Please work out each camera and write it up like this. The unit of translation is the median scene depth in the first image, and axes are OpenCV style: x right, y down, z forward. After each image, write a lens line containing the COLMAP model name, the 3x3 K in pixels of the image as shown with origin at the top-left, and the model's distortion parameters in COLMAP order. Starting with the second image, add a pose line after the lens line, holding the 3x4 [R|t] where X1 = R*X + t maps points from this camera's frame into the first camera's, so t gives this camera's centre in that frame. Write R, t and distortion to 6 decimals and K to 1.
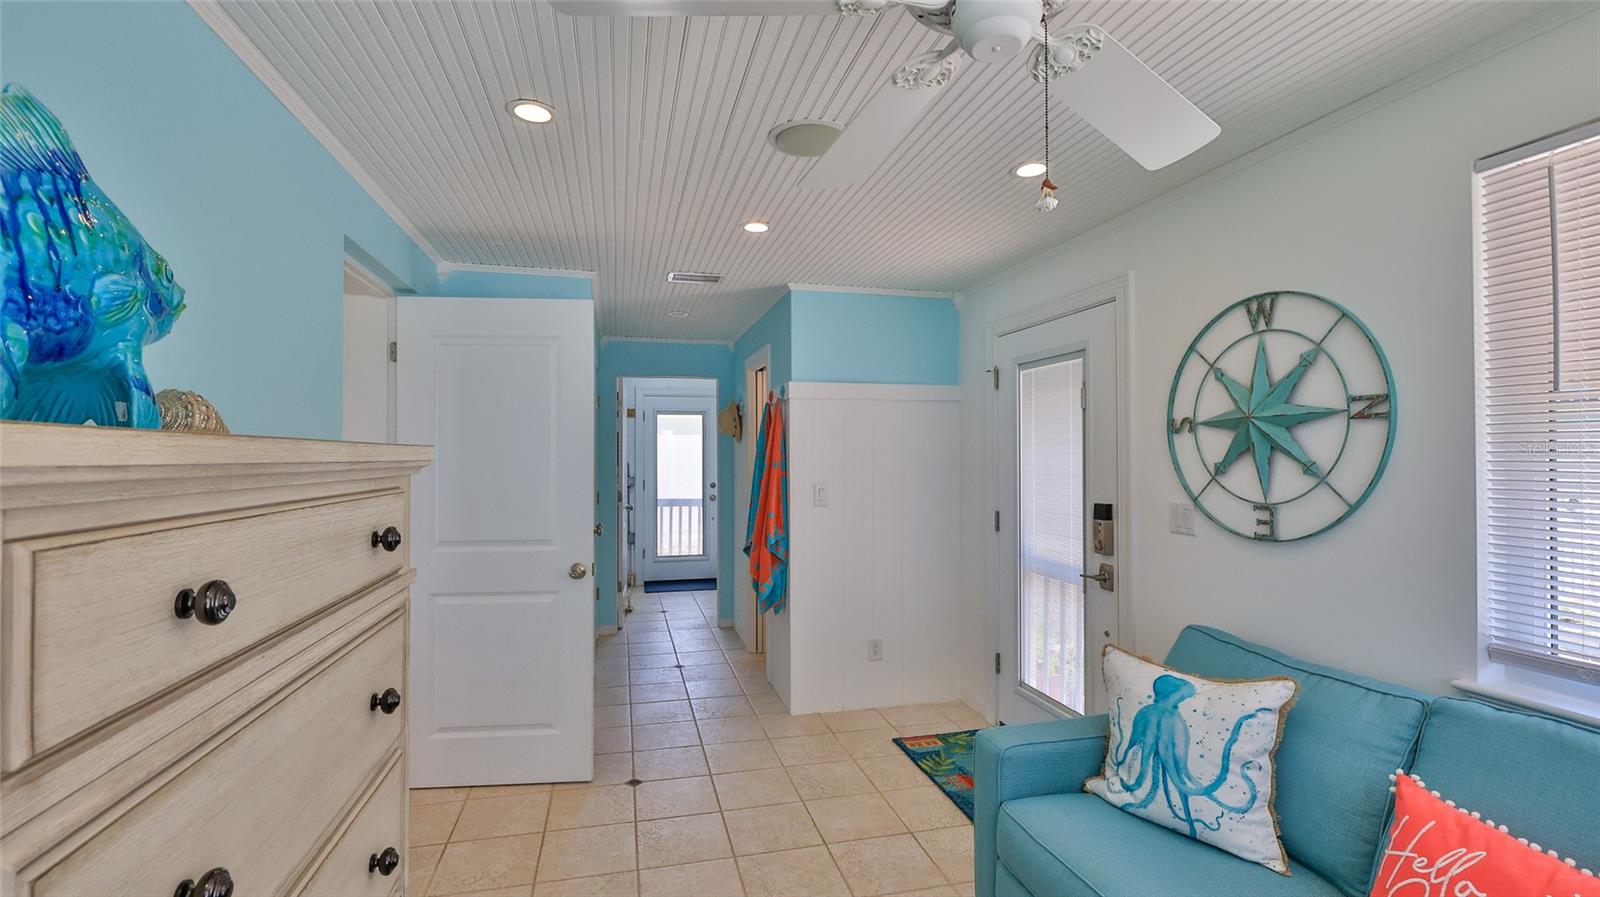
lens RADIAL K [[716.2, 0, 797.8], [0, 716.2, 448.7], [0, 0, 1]] dist [-0.002794, 0.000506]
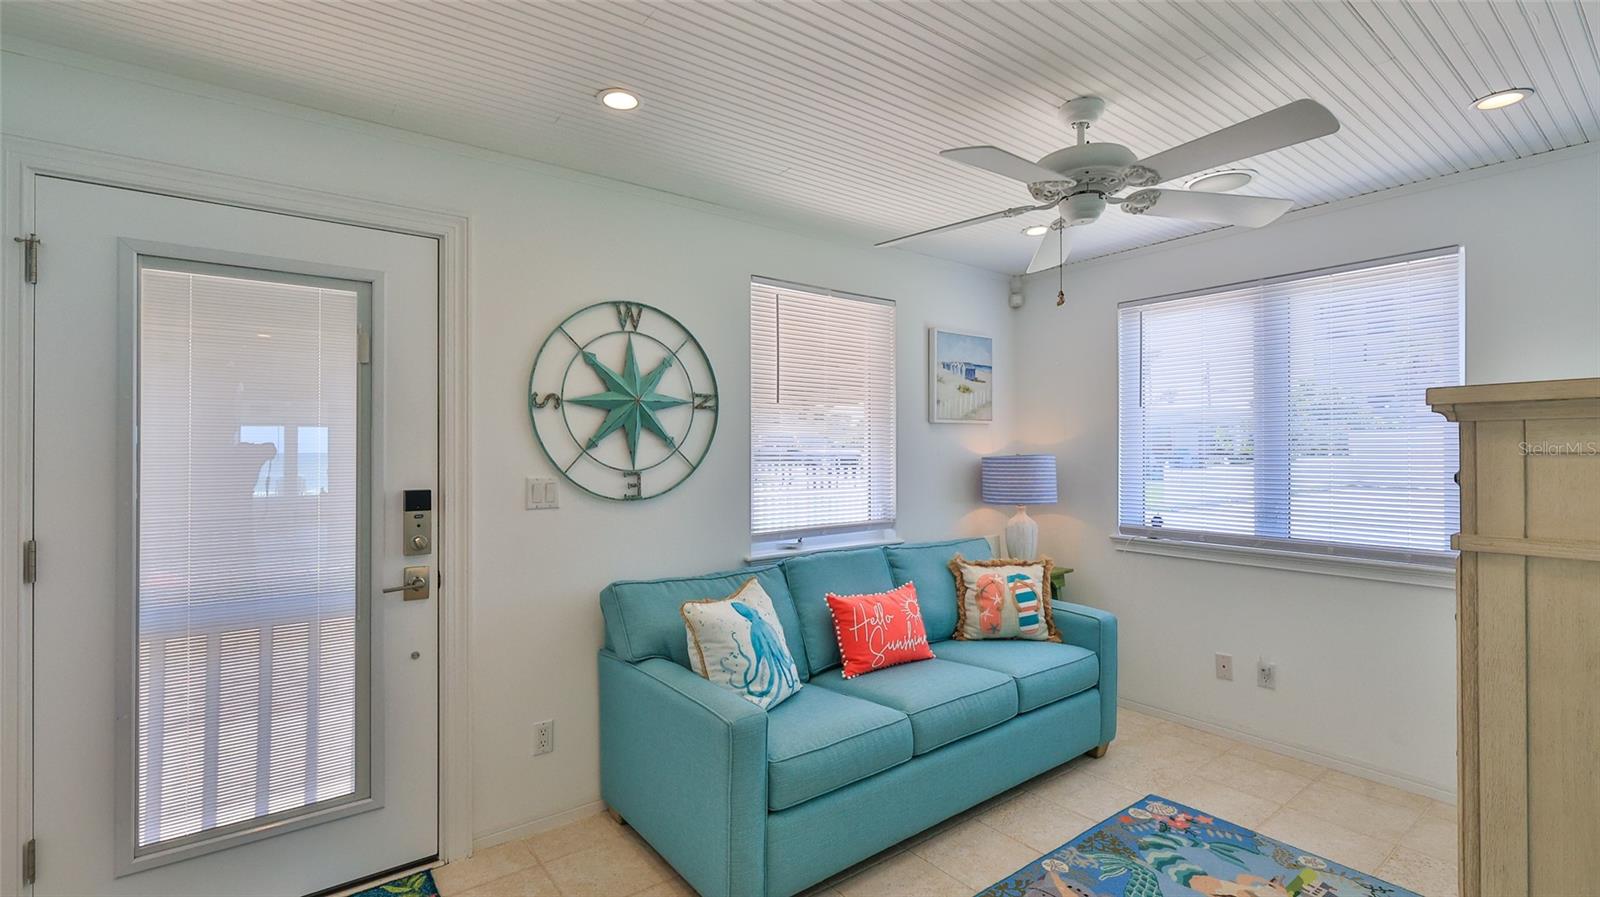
lens RADIAL K [[716.2, 0, 806.8], [0, 716.2, 445.1], [0, 0, 1]] dist [-0.002794, 0.000506]
pose [[-0.409941, -0.000347, 0.912112, -0.610069], [-0.009673, 0.999945, -0.003967, 0.034225], [-0.912061, -0.010449, -0.409922, 1.232055]]
